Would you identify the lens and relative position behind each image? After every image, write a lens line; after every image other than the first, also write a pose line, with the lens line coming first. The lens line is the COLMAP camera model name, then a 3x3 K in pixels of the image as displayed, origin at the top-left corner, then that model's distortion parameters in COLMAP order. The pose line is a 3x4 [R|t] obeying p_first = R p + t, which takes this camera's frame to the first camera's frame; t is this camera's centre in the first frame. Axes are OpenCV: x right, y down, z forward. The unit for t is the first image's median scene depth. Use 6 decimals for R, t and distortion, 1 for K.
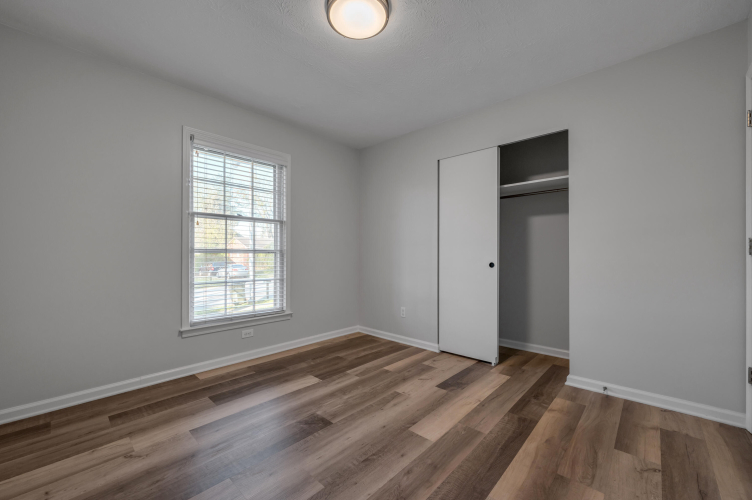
lens RADIAL K [[302.8, 0, 377.4], [0, 302.8, 253.7], [0, 0, 1]] dist [0.001292, 0.000230]
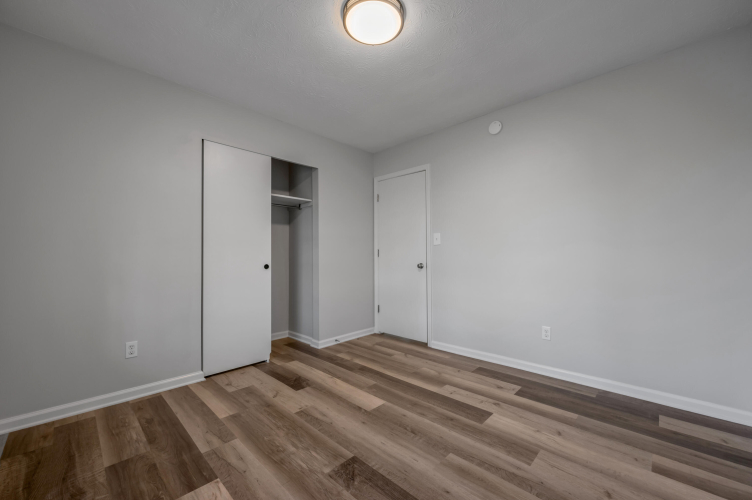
lens RADIAL K [[293.8, 0, 376.0], [0, 293.8, 250.0], [0, 0, 1]] dist [-0.000658, -0.000068]
pose [[0.025721, 0.022609, 0.999413, -0.834697], [0.000440, 0.999744, -0.022628, 0.003817], [-0.999669, 0.001021, 0.025705, 0.784076]]
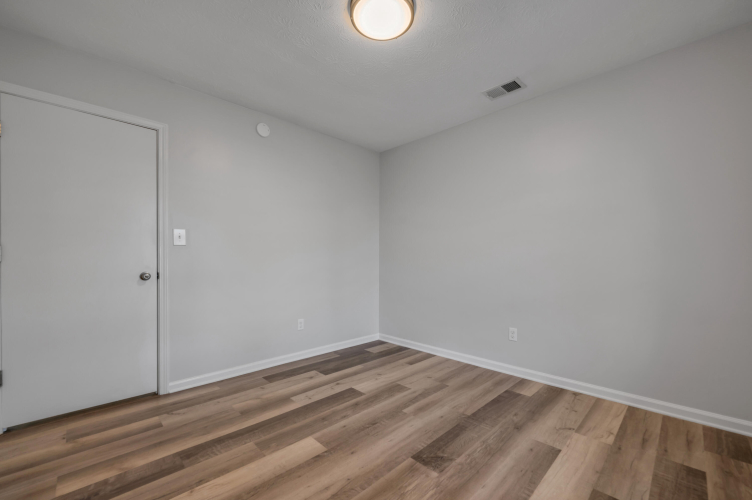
lens RADIAL K [[302.8, 0, 377.4], [0, 302.8, 253.7], [0, 0, 1]] dist [0.001292, 0.000230]
pose [[-0.998095, 0.000754, 0.061691, -0.090202], [-0.000900, 0.999641, -0.026774, 0.003138], [-0.061689, -0.026779, -0.997736, 1.606922]]
